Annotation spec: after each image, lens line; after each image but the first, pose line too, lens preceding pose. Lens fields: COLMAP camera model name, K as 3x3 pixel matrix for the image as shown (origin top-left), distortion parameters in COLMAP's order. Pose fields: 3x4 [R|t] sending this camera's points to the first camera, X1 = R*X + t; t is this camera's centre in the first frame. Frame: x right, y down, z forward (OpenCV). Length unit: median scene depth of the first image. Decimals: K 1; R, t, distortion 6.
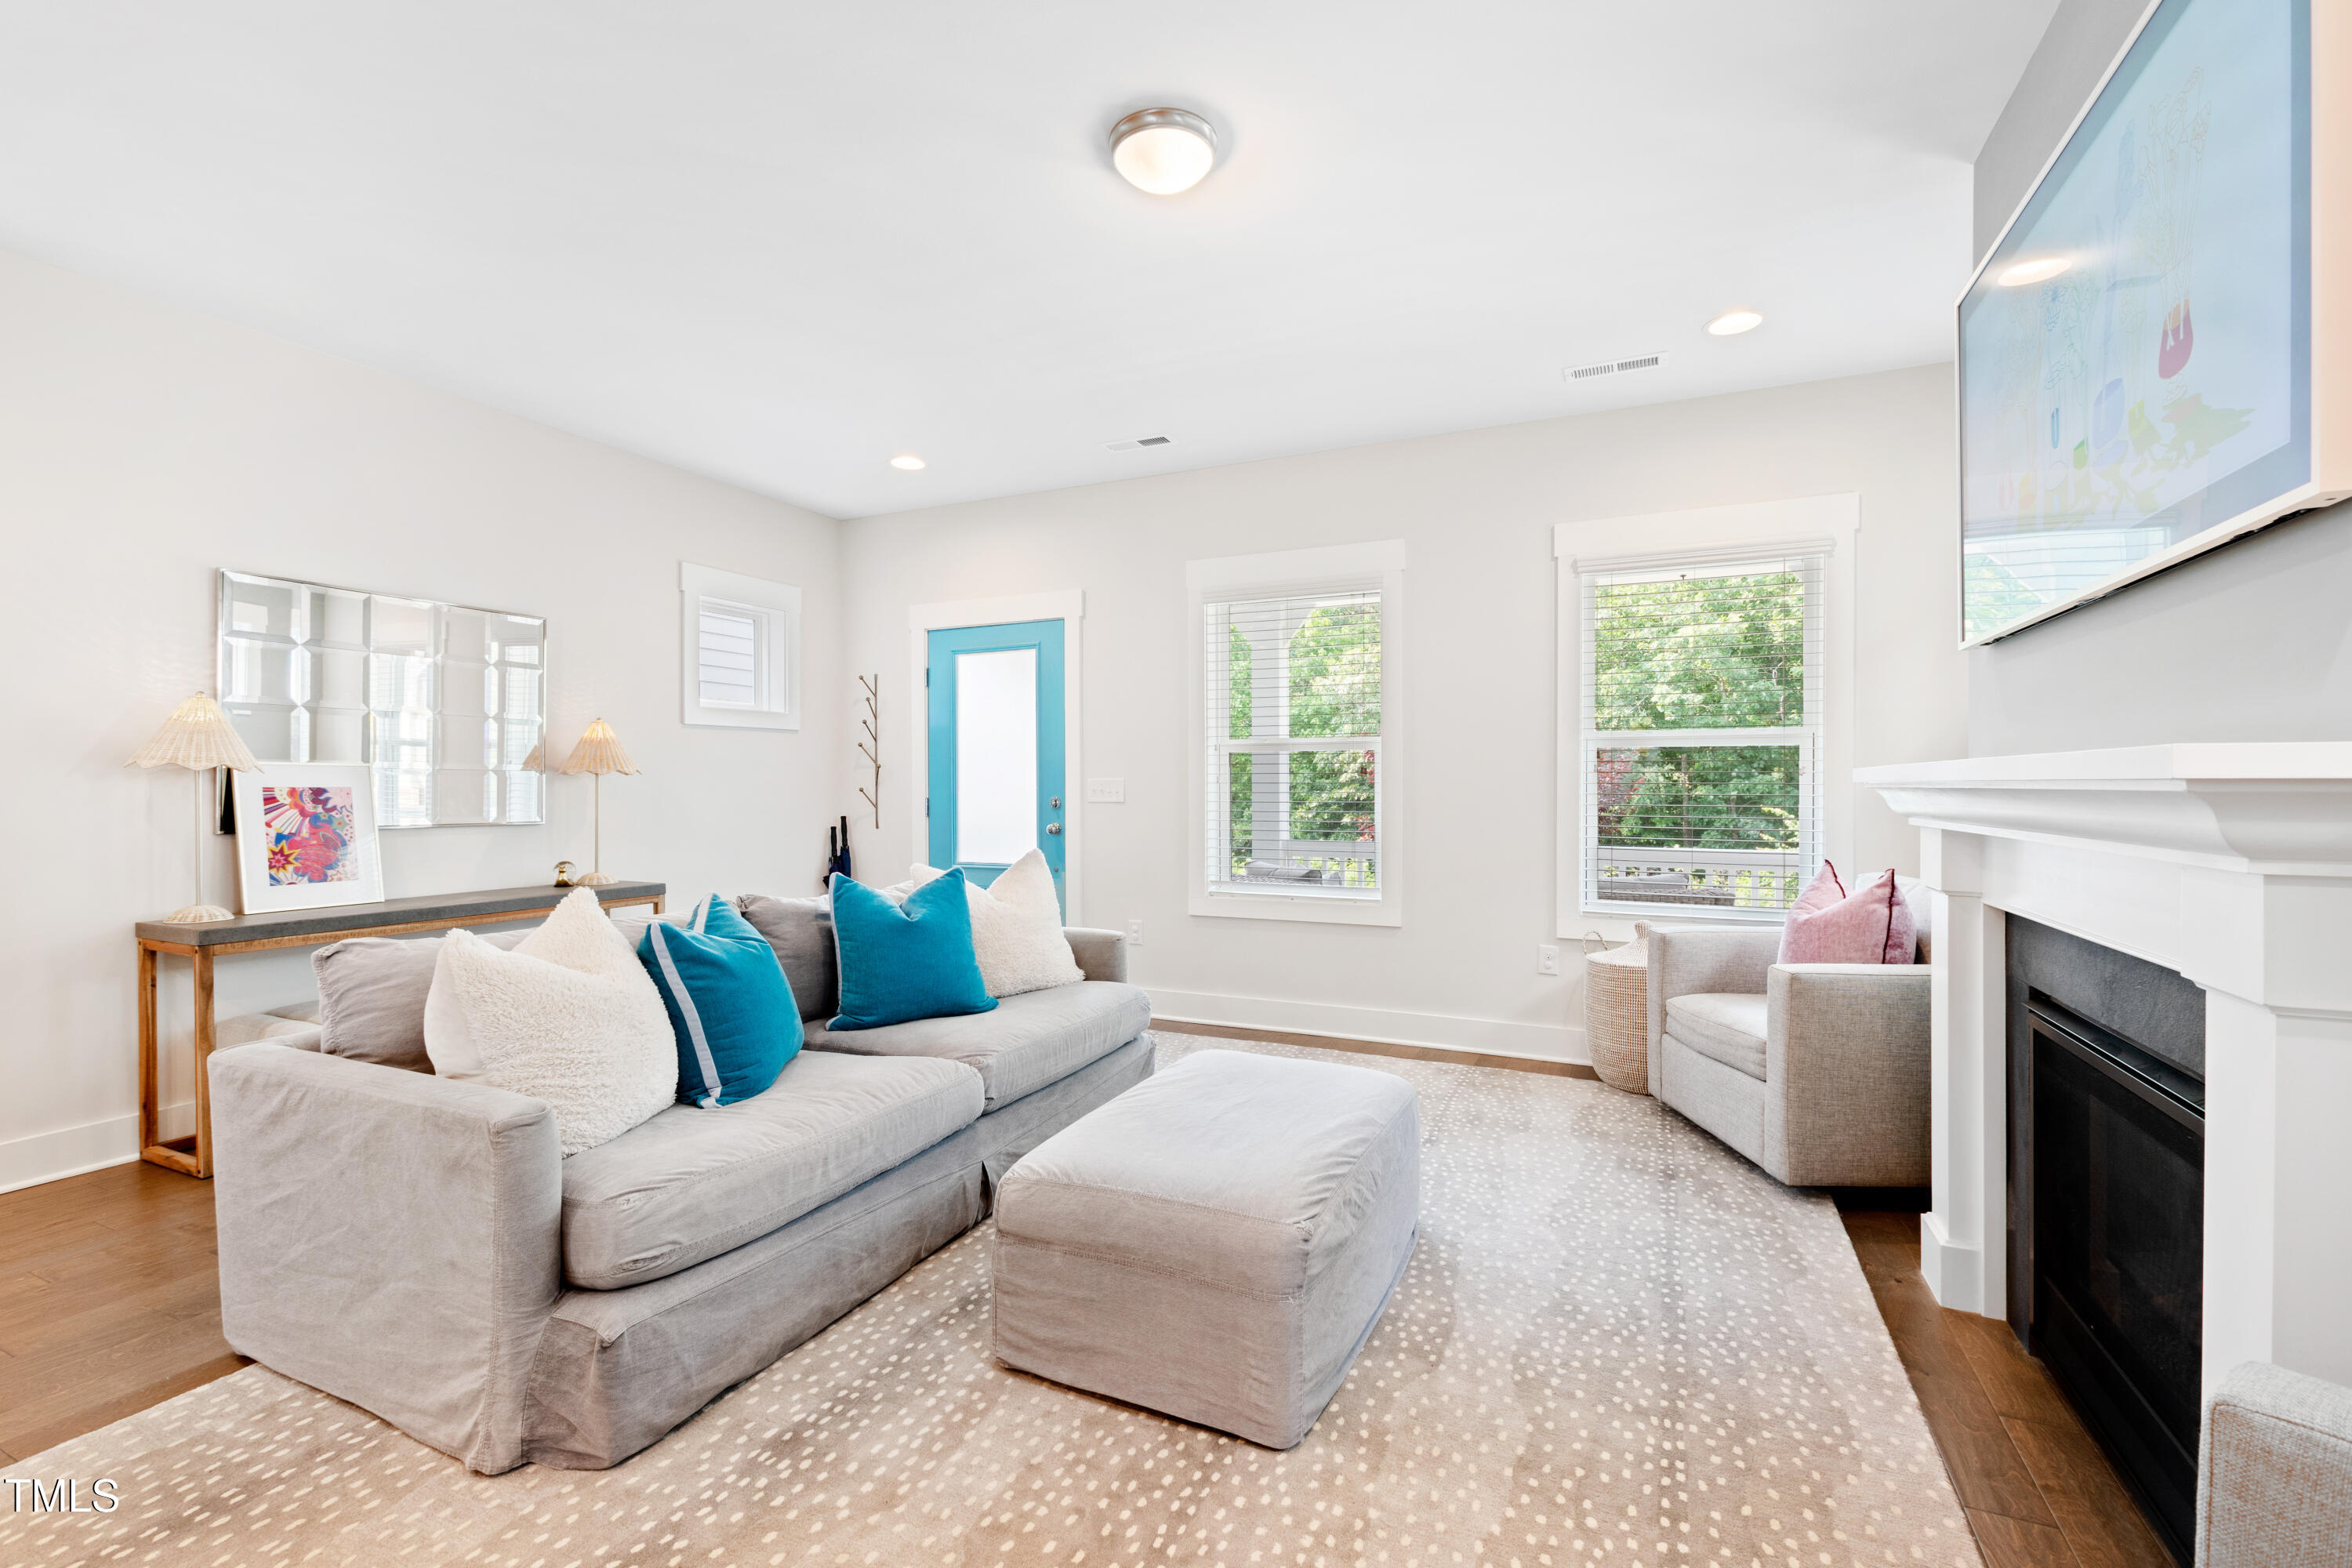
lens RADIAL K [[1018.6, 0, 1170.6], [0, 1018.6, 793.4], [0, 0, 1]] dist [0.001129, 0.000164]
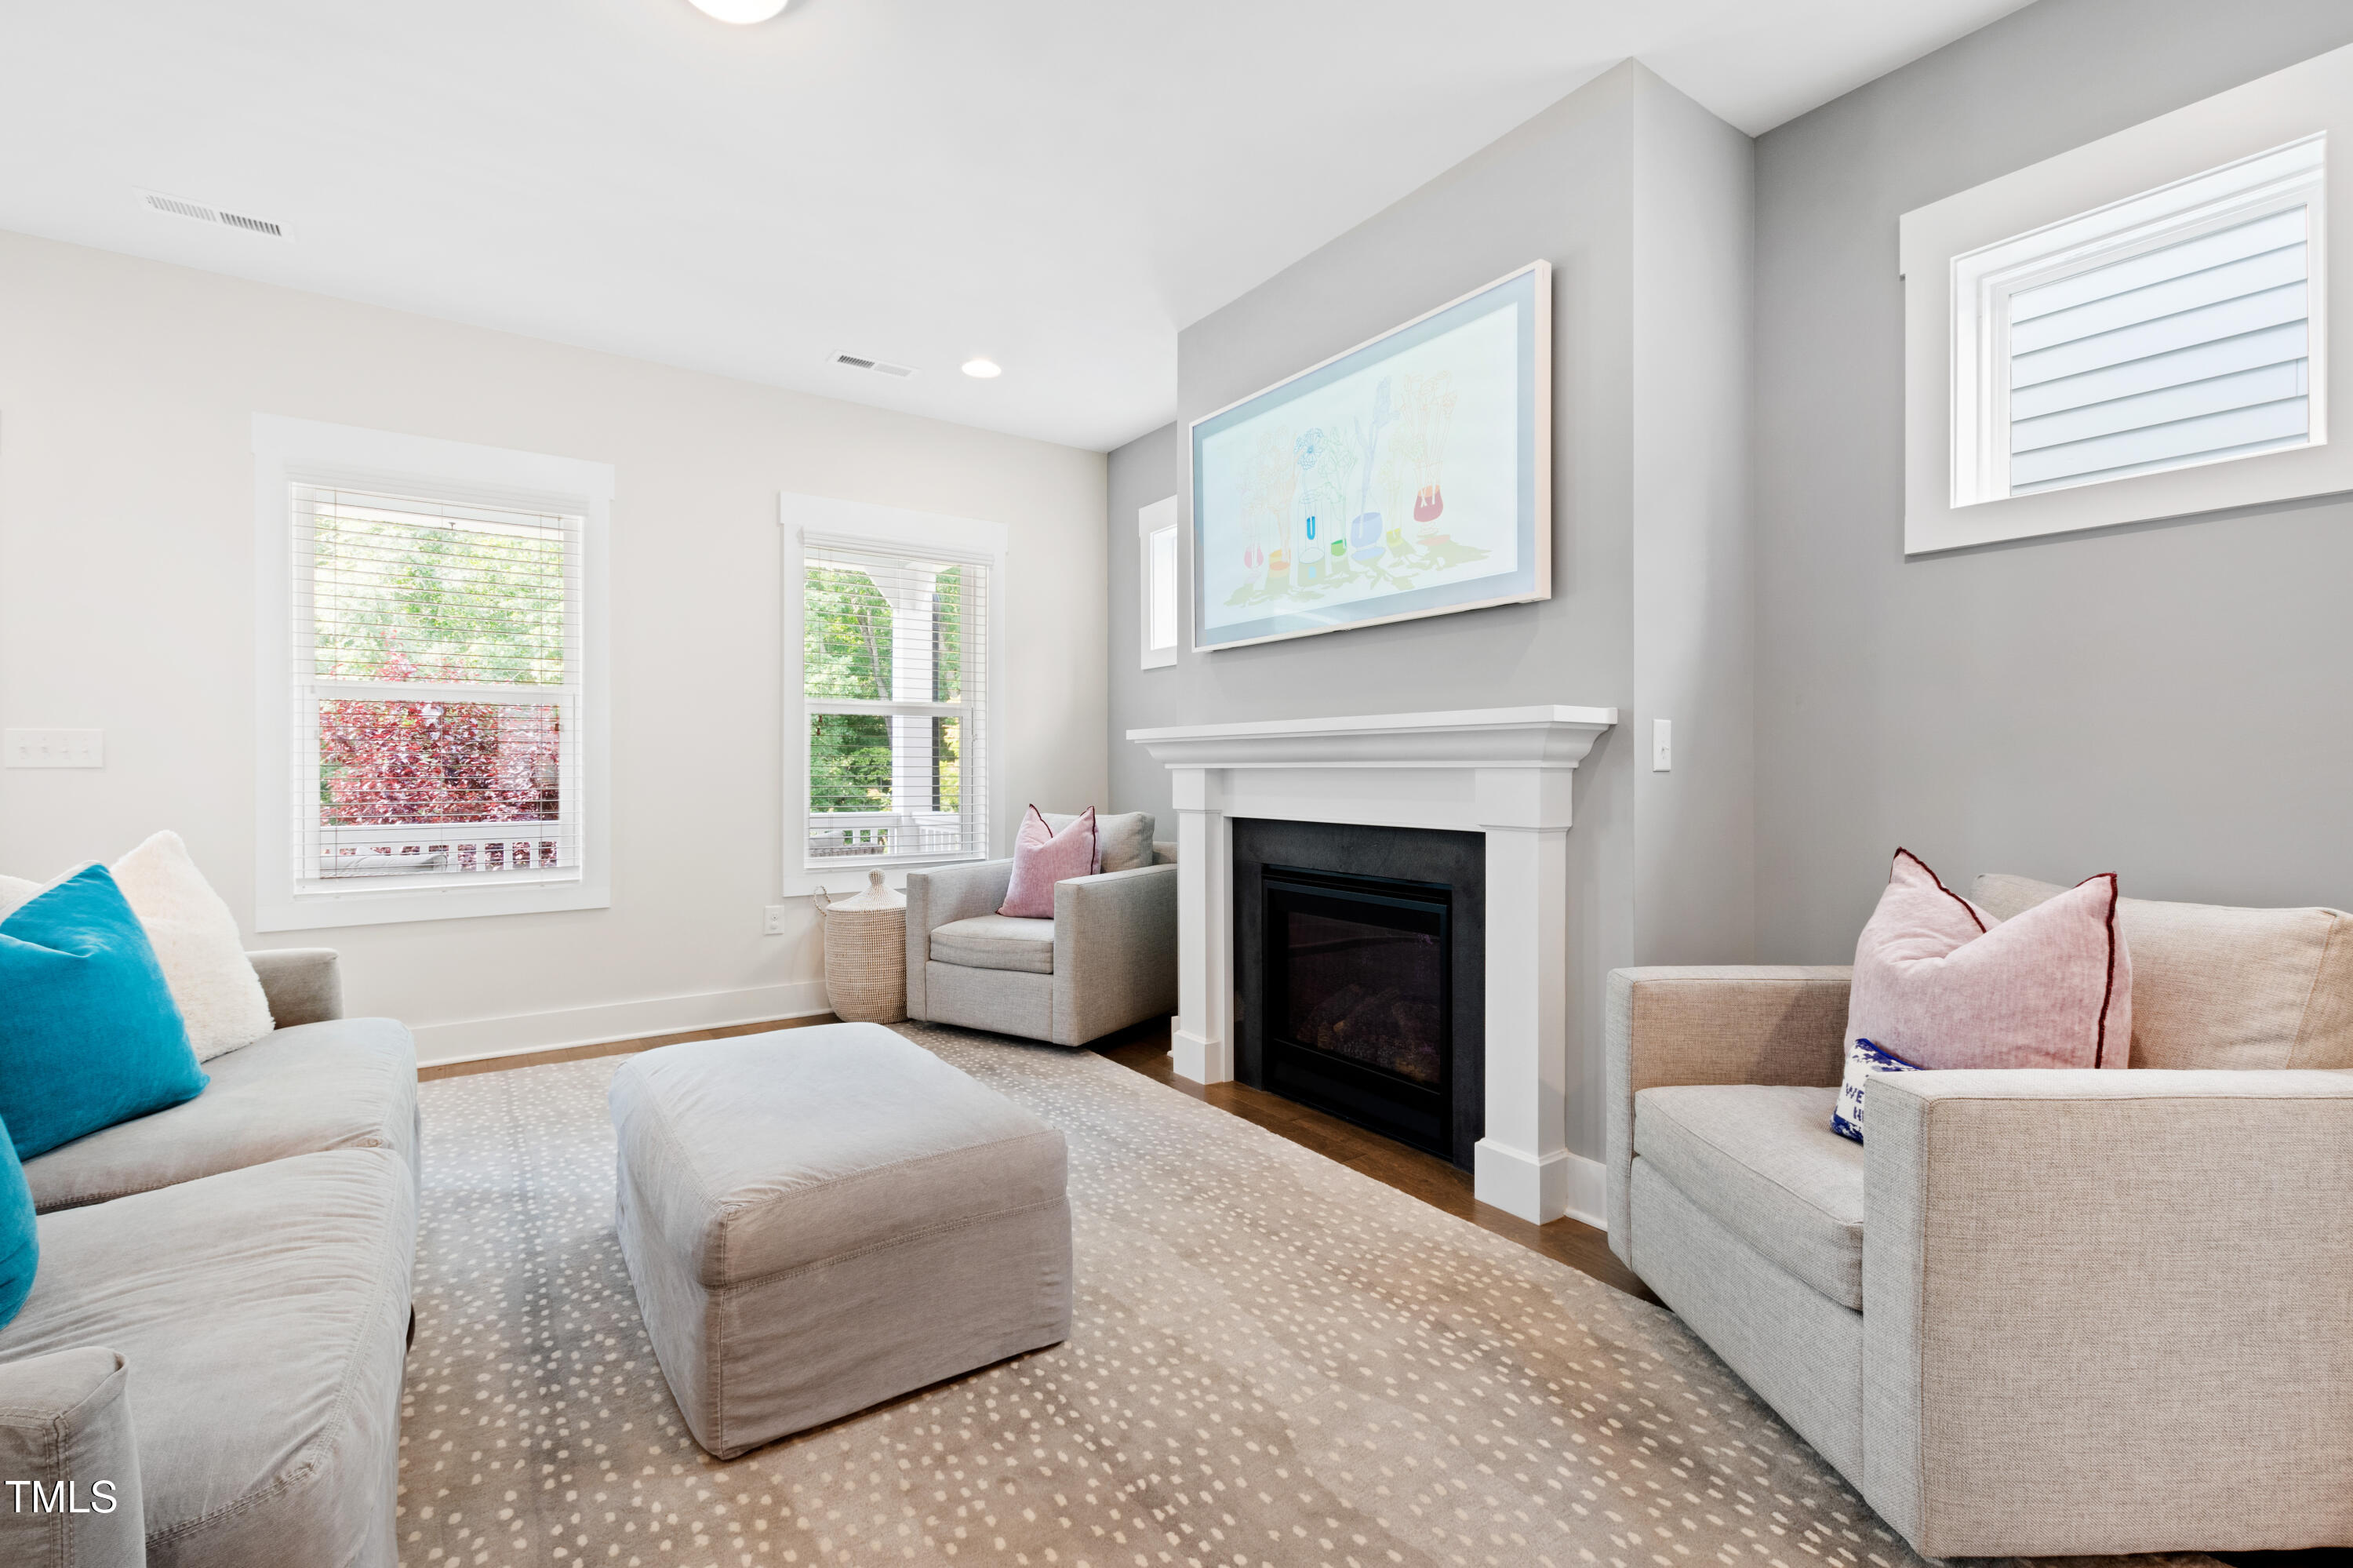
lens RADIAL K [[1029.4, 0, 1166.3], [0, 1029.4, 772.5], [0, 0, 1]] dist [0.001093, -0.000052]
pose [[0.498884, -0.002750, 0.866664, -0.462243], [0.009000, 0.999957, -0.002008, 0.032314], [-0.866622, 0.008802, 0.498888, 0.219215]]
